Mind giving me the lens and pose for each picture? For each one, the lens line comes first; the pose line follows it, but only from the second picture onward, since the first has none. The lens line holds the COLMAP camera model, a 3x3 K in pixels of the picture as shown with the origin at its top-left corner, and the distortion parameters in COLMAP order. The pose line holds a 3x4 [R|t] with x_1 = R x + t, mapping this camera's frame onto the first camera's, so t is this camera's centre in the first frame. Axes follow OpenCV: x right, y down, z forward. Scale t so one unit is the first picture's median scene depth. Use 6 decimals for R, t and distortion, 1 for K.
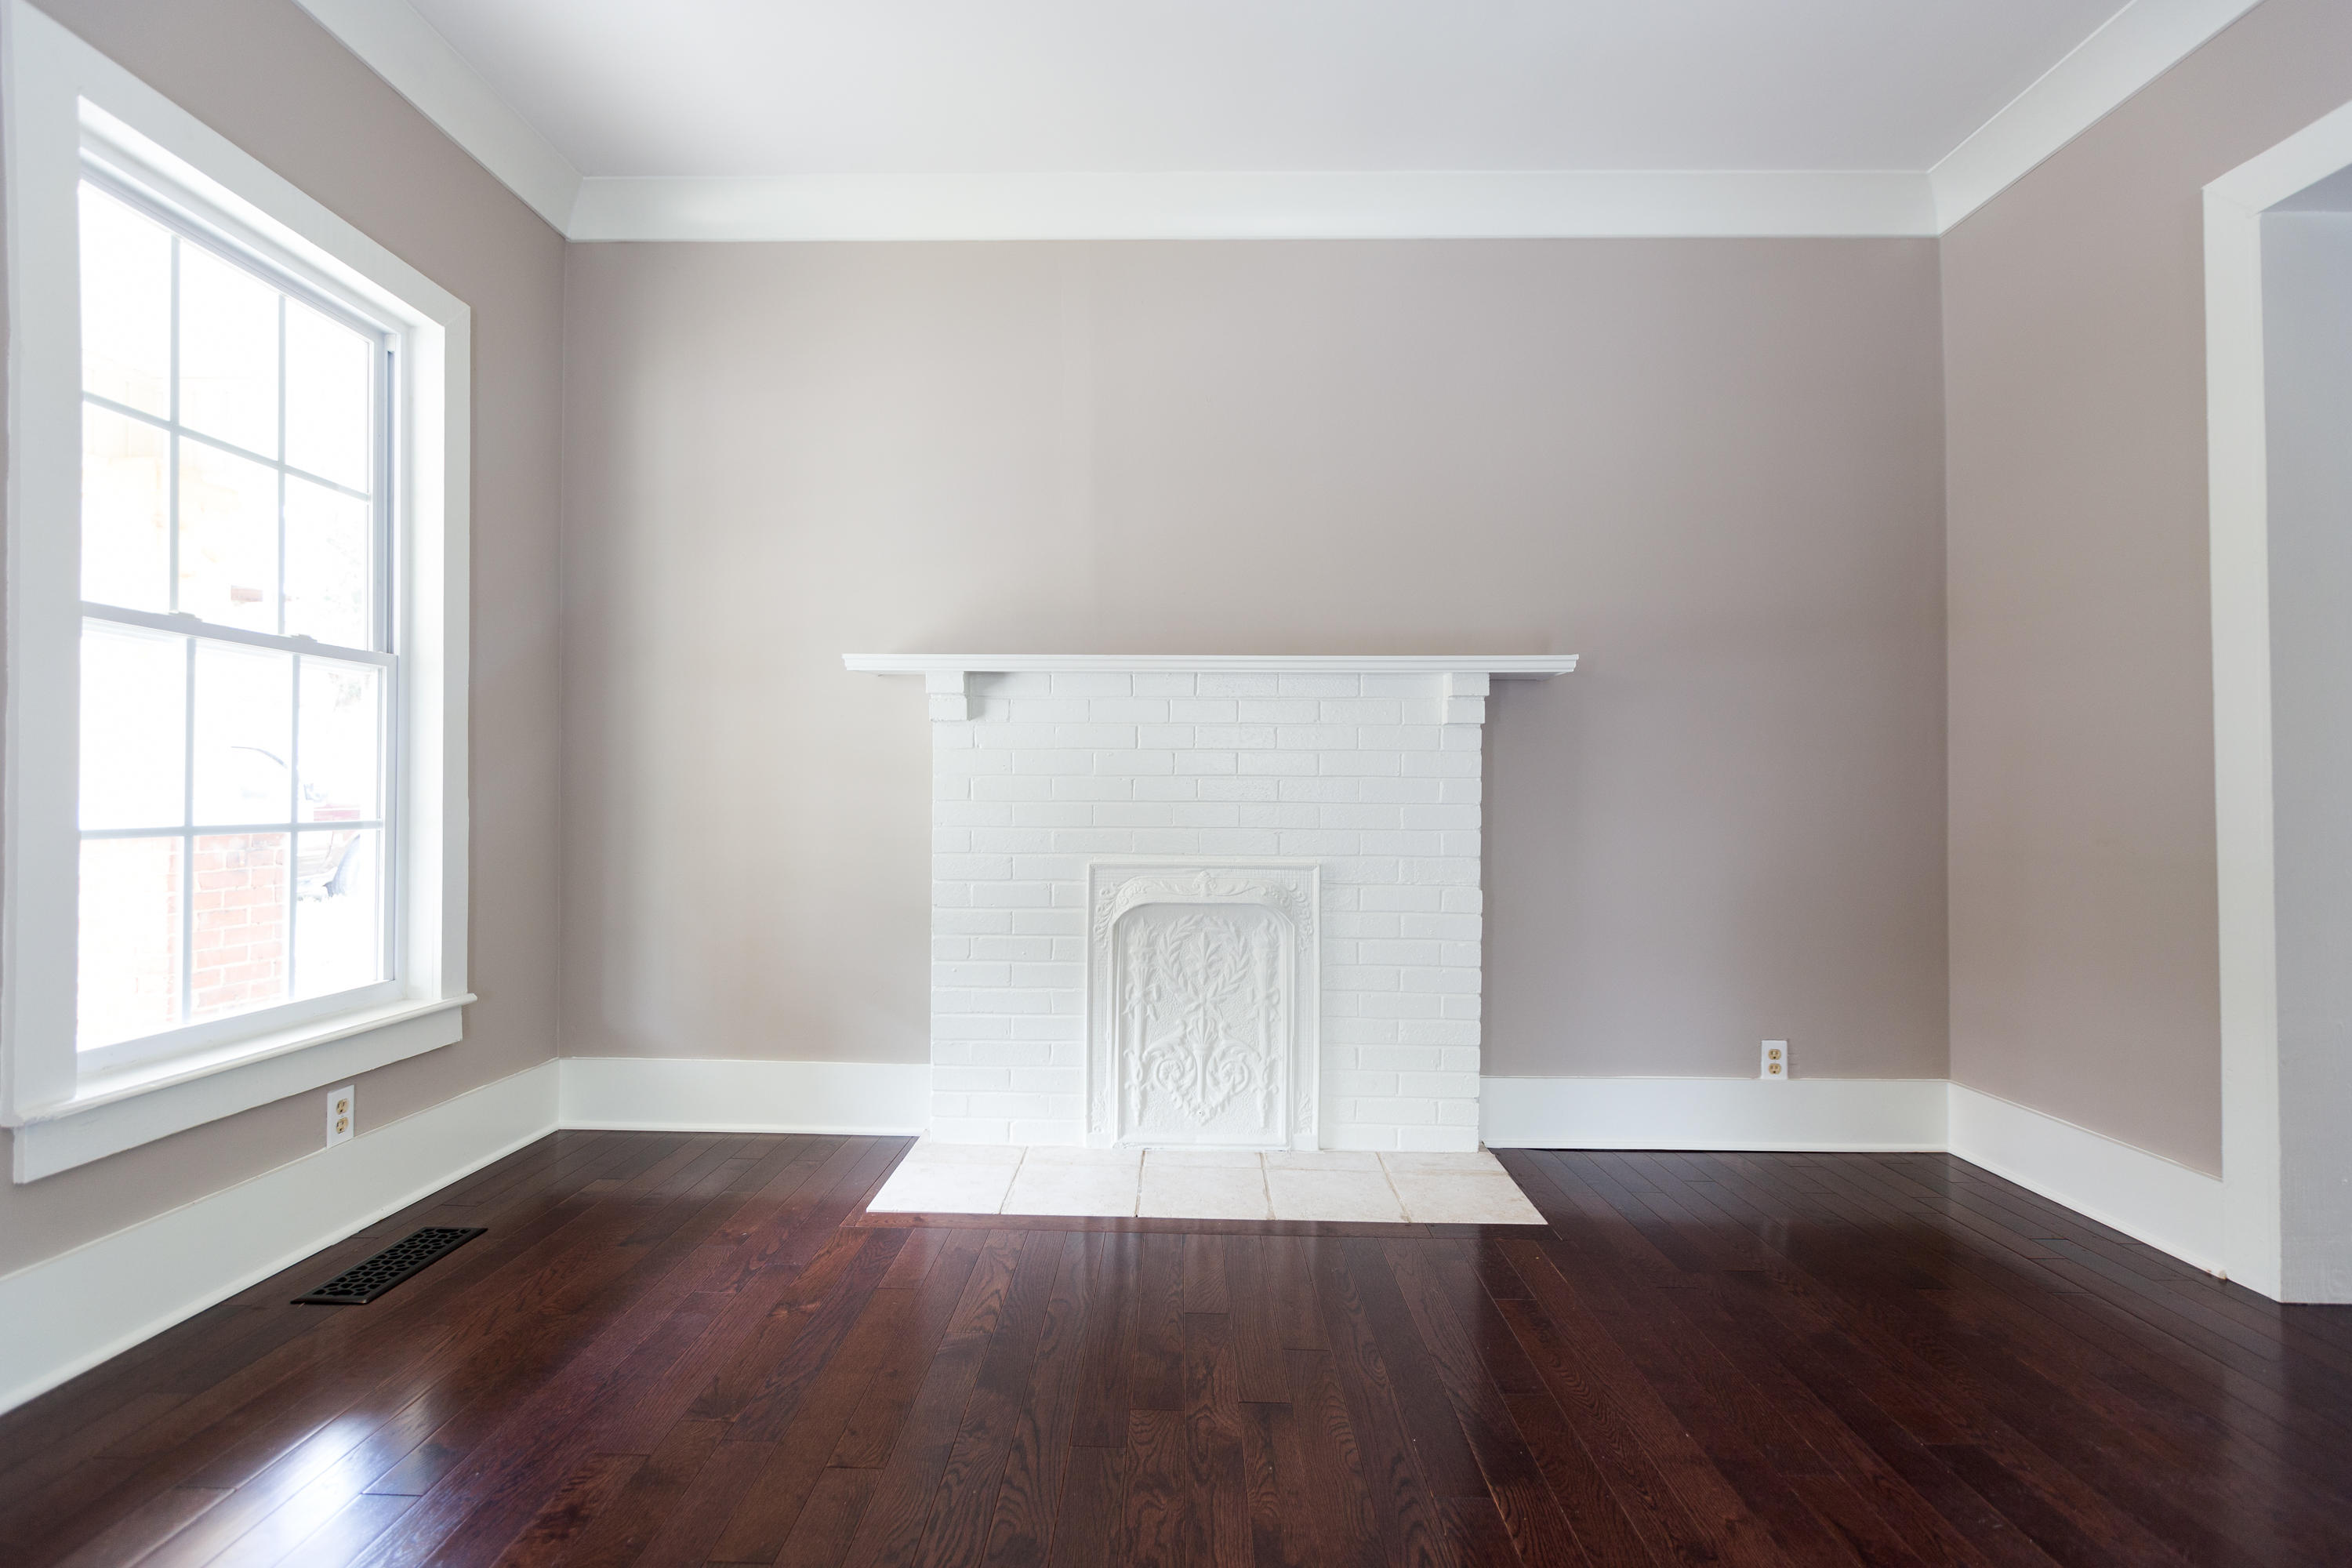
lens RADIAL K [[1061.4, 0, 1176.0], [0, 1061.4, 784.0], [0, 0, 1]] dist [-0.000613, 0.000402]
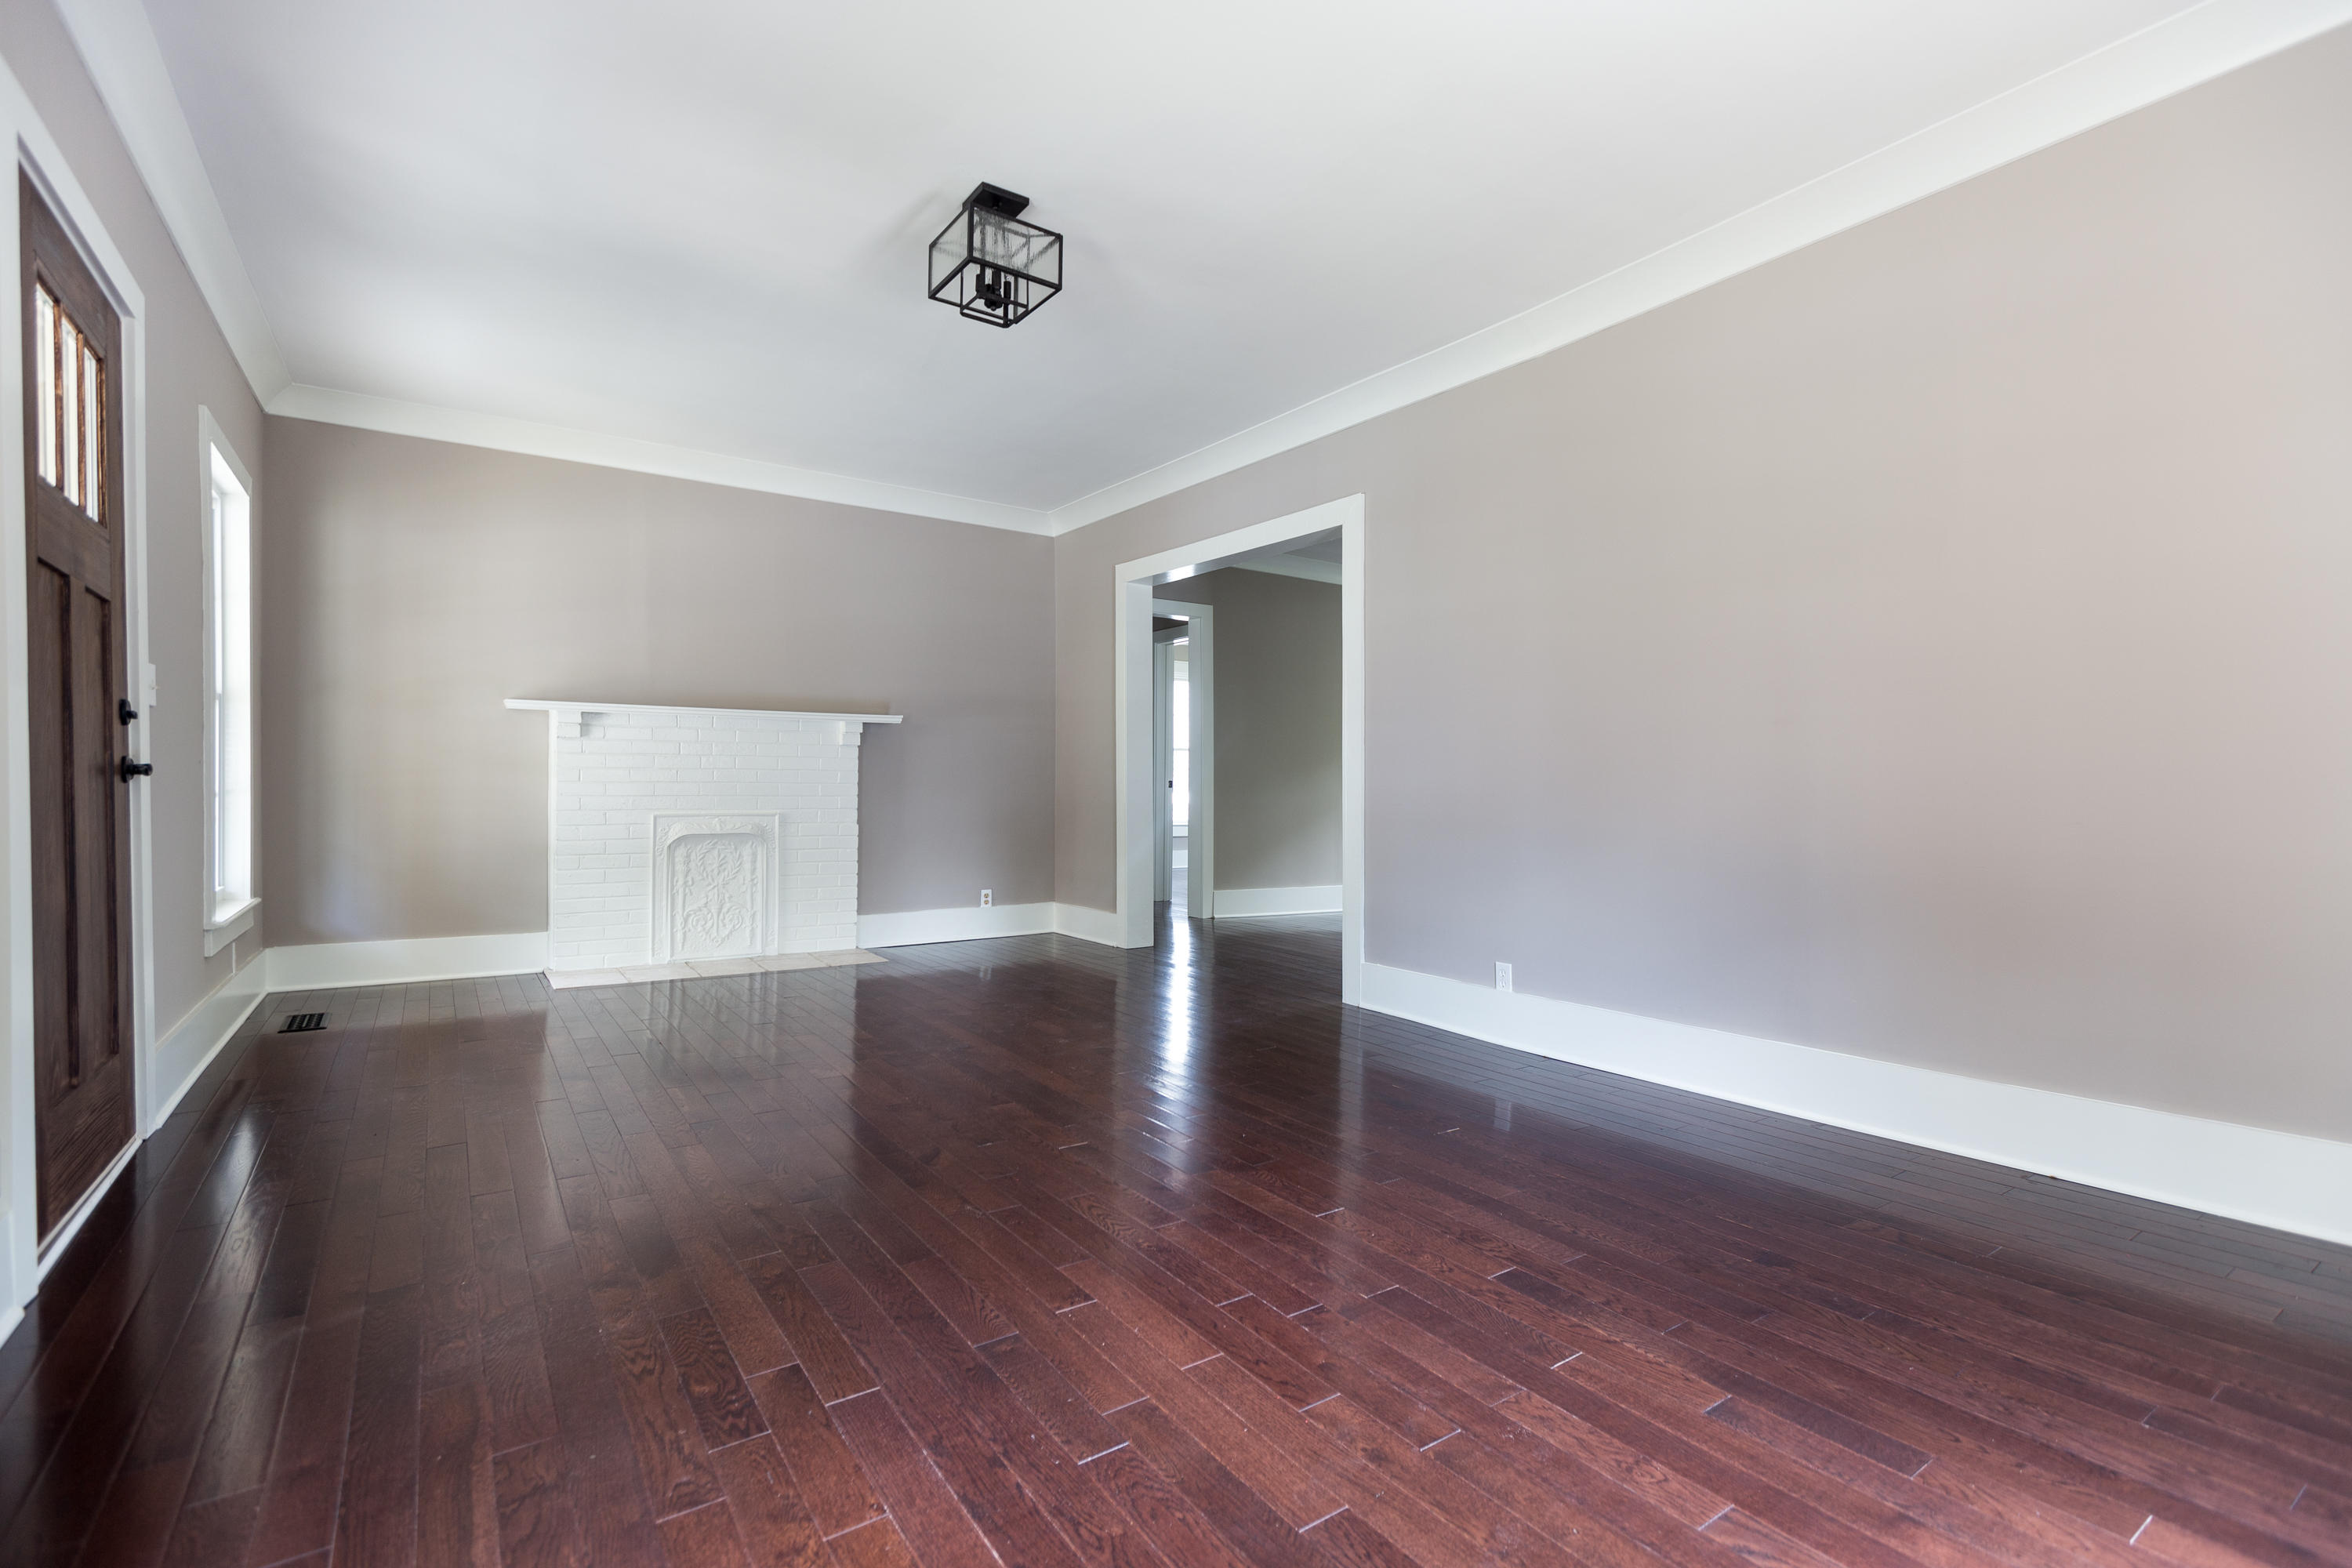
lens RADIAL K [[1061.4, 0, 1176.0], [0, 1061.4, 784.0], [0, 0, 1]] dist [-0.000613, 0.000402]
pose [[0.812836, -0.000314, 0.582493, -0.430491], [-0.007371, 0.999914, 0.010824, -0.007560], [-0.582447, -0.013092, 0.812764, -1.090579]]
